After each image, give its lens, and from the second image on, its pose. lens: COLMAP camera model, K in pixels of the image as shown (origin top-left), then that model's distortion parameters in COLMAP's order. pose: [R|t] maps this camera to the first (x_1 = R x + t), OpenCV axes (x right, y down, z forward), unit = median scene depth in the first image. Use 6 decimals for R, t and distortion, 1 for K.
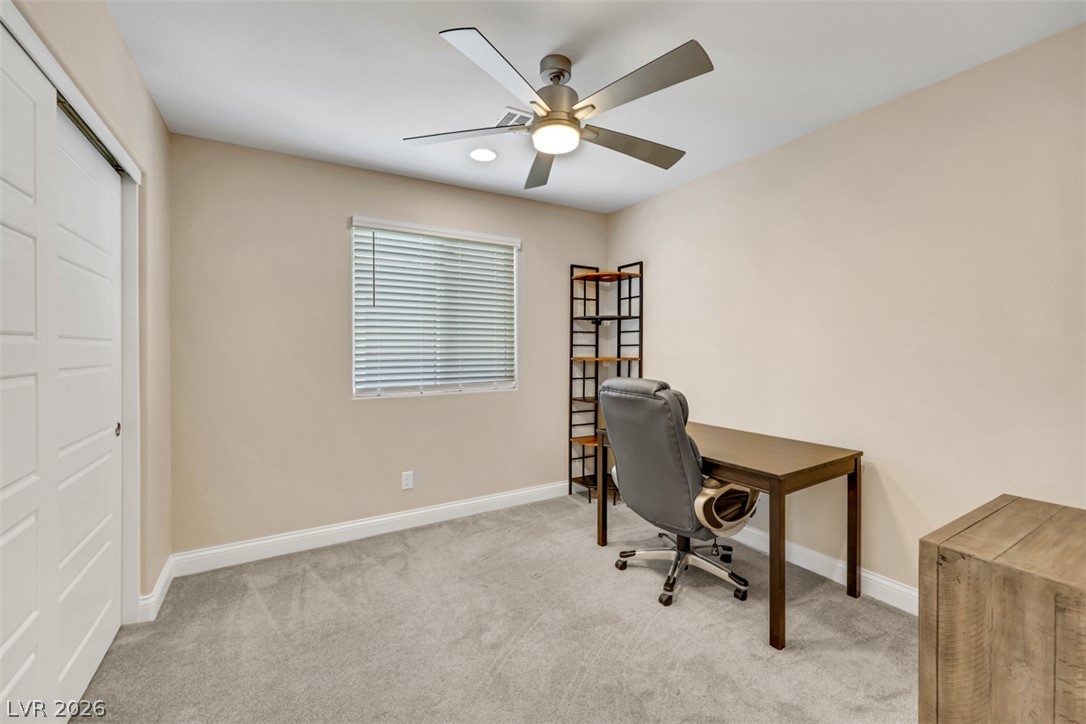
lens RADIAL K [[449.5, 0, 543.3], [0, 449.5, 356.0], [0, 0, 1]] dist [0.002417, -0.000756]
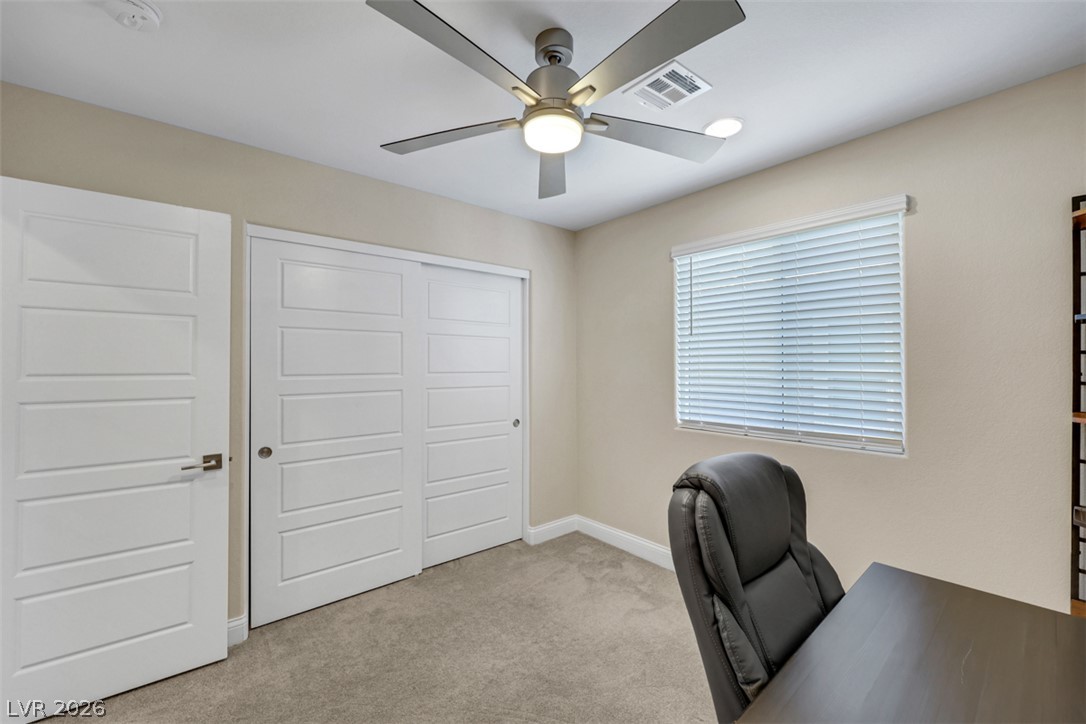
lens RADIAL K [[449.5, 0, 544.8], [0, 449.5, 364.4], [0, 0, 1]] dist [0.002417, -0.000756]
pose [[0.156496, 0.000604, -0.987678, 0.580802], [-0.016937, 0.999854, -0.002072, -0.045392], [0.987533, 0.017053, 0.156484, 0.607610]]
